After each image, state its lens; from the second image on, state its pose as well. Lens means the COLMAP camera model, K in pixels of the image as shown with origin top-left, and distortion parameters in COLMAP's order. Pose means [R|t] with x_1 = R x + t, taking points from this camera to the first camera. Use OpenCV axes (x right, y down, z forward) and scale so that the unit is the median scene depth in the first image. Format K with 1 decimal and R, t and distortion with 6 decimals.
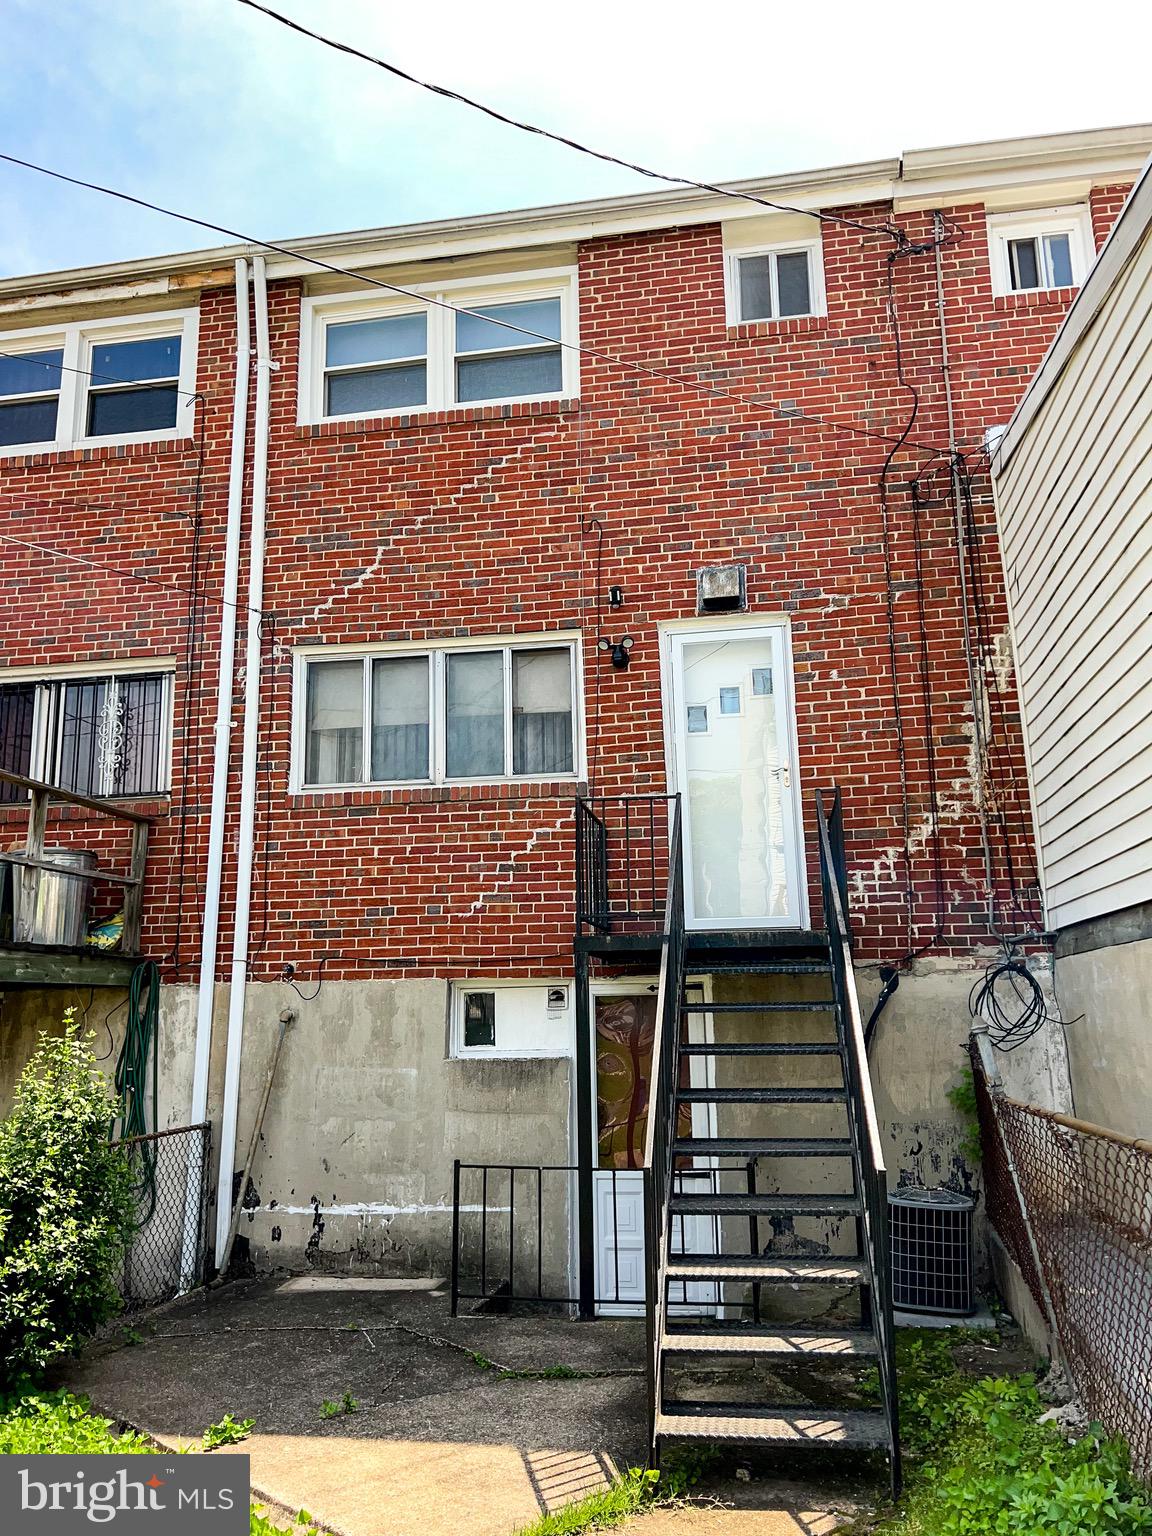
lens RADIAL K [[1157.1, 0, 576.7], [0, 1157.1, 771.6], [0, 0, 1]] dist [0.056616, -0.070394]
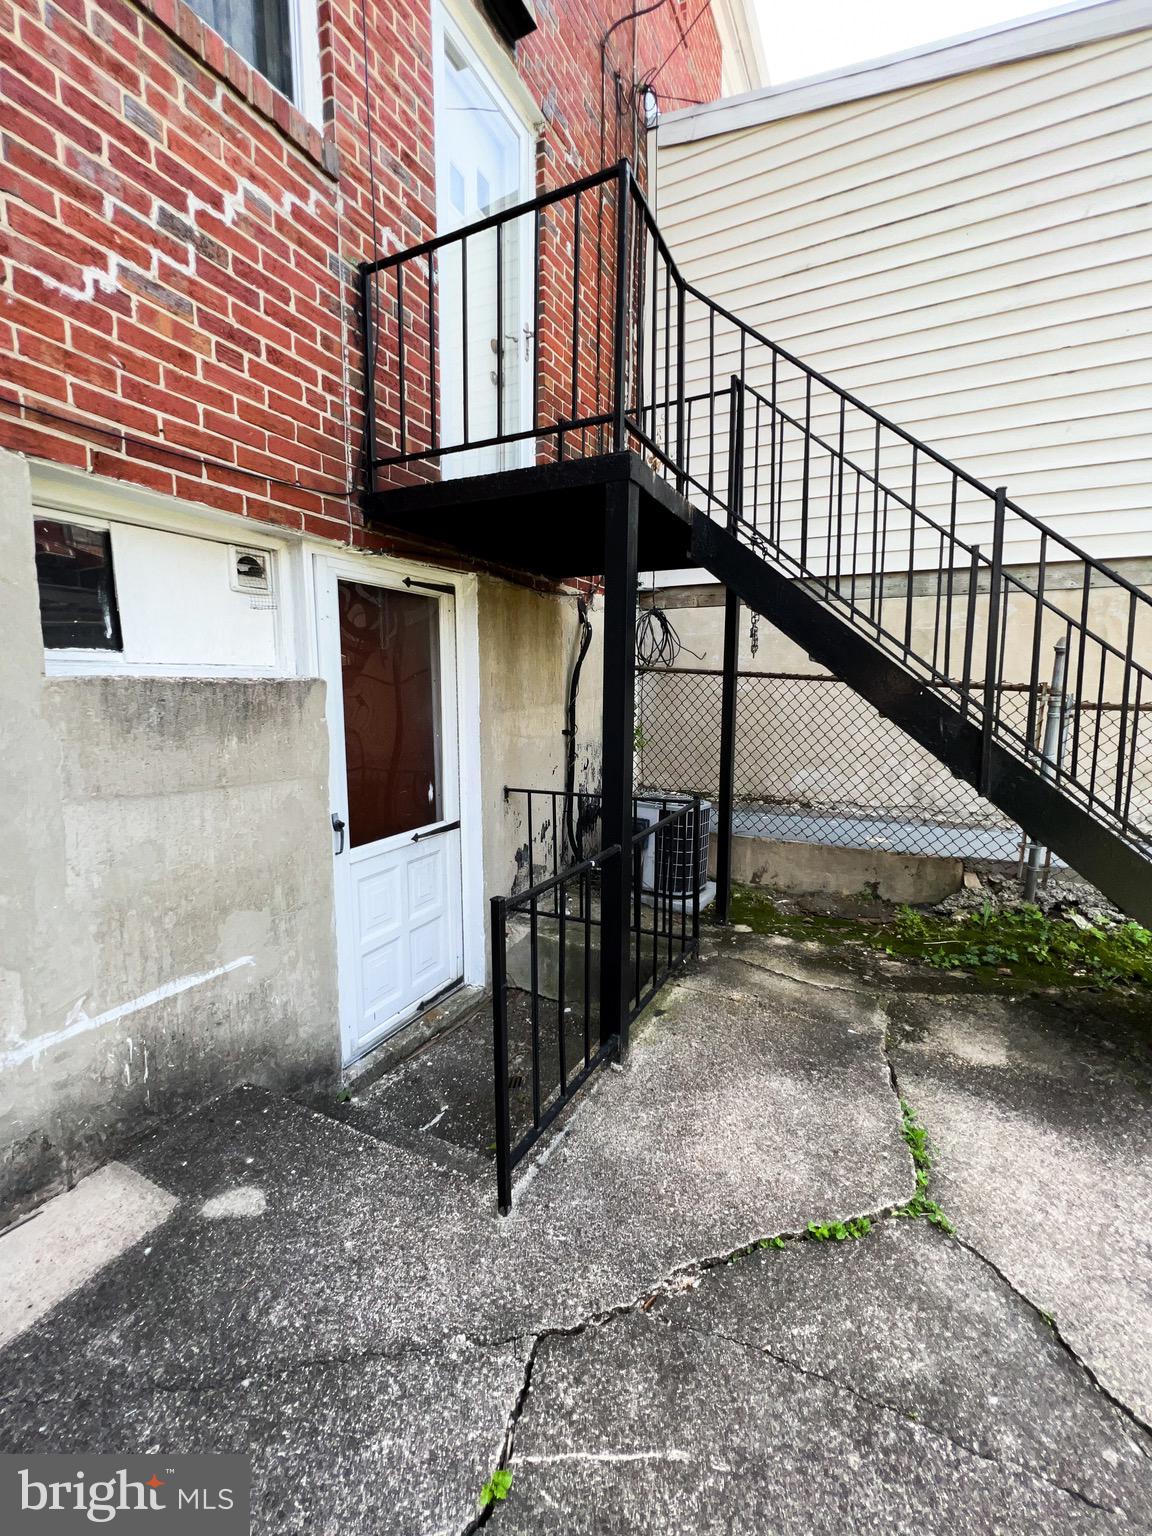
lens RADIAL K [[616.4, 0, 579.1], [0, 616.4, 766.7], [0, 0, 1]] dist [-0.004419, 0.001260]
pose [[0.304973, -0.109312, 0.946067, -0.247807], [-0.215100, 0.959815, 0.180240, 0.199514], [-0.927752, -0.258467, 0.269205, 0.766299]]
